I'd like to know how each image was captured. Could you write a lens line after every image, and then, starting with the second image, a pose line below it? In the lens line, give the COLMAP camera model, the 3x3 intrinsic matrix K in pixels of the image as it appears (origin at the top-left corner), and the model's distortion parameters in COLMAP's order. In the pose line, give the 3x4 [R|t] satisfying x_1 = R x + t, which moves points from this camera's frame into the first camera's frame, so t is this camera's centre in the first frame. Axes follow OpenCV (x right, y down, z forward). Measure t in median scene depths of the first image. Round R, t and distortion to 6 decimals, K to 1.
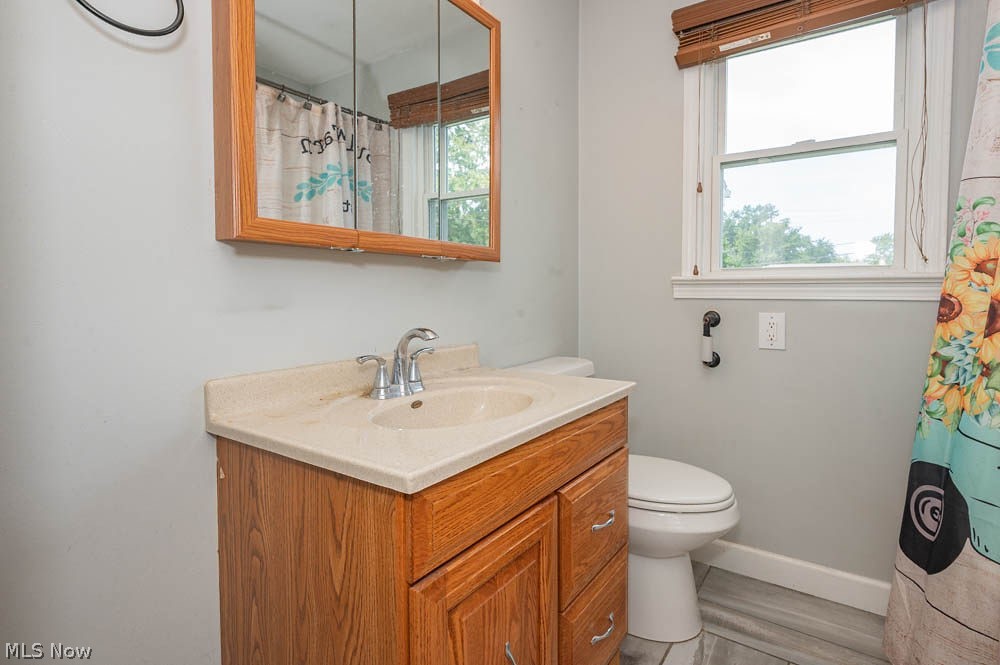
lens RADIAL K [[495.6, 0, 531.8], [0, 495.6, 301.5], [0, 0, 1]] dist [-0.000374, 0.000051]
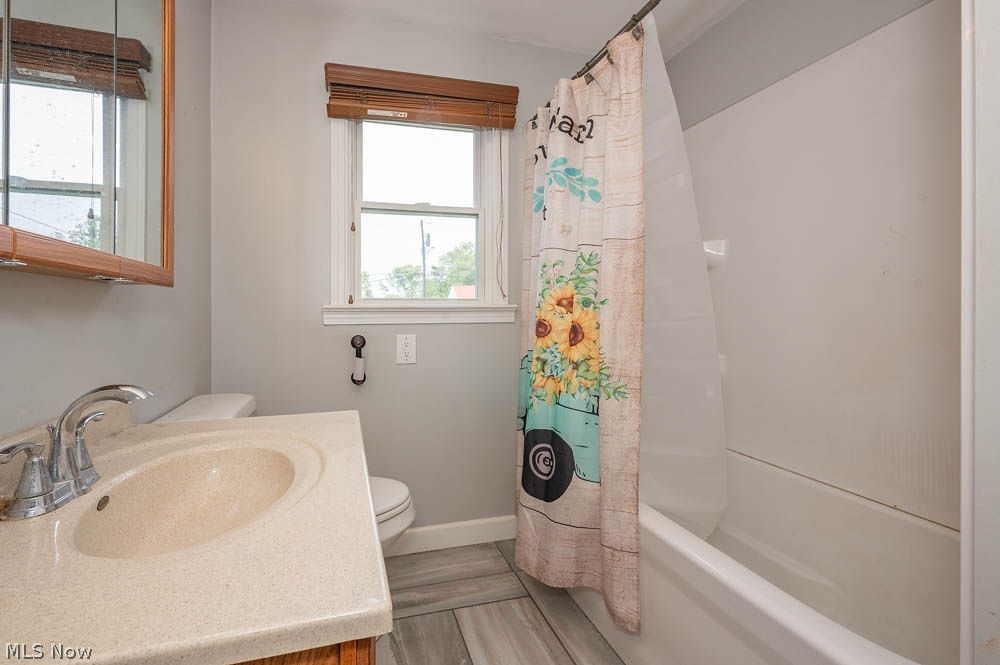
lens RADIAL K [[418.4, 0, 496.8], [0, 418.4, 309.0], [0, 0, 1]] dist [-0.001409, -0.000333]
pose [[0.677599, 0.001788, 0.735429, -0.245208], [0.023138, 0.999450, -0.023748, -0.019887], [-0.735068, 0.033108, 0.677185, 0.204279]]
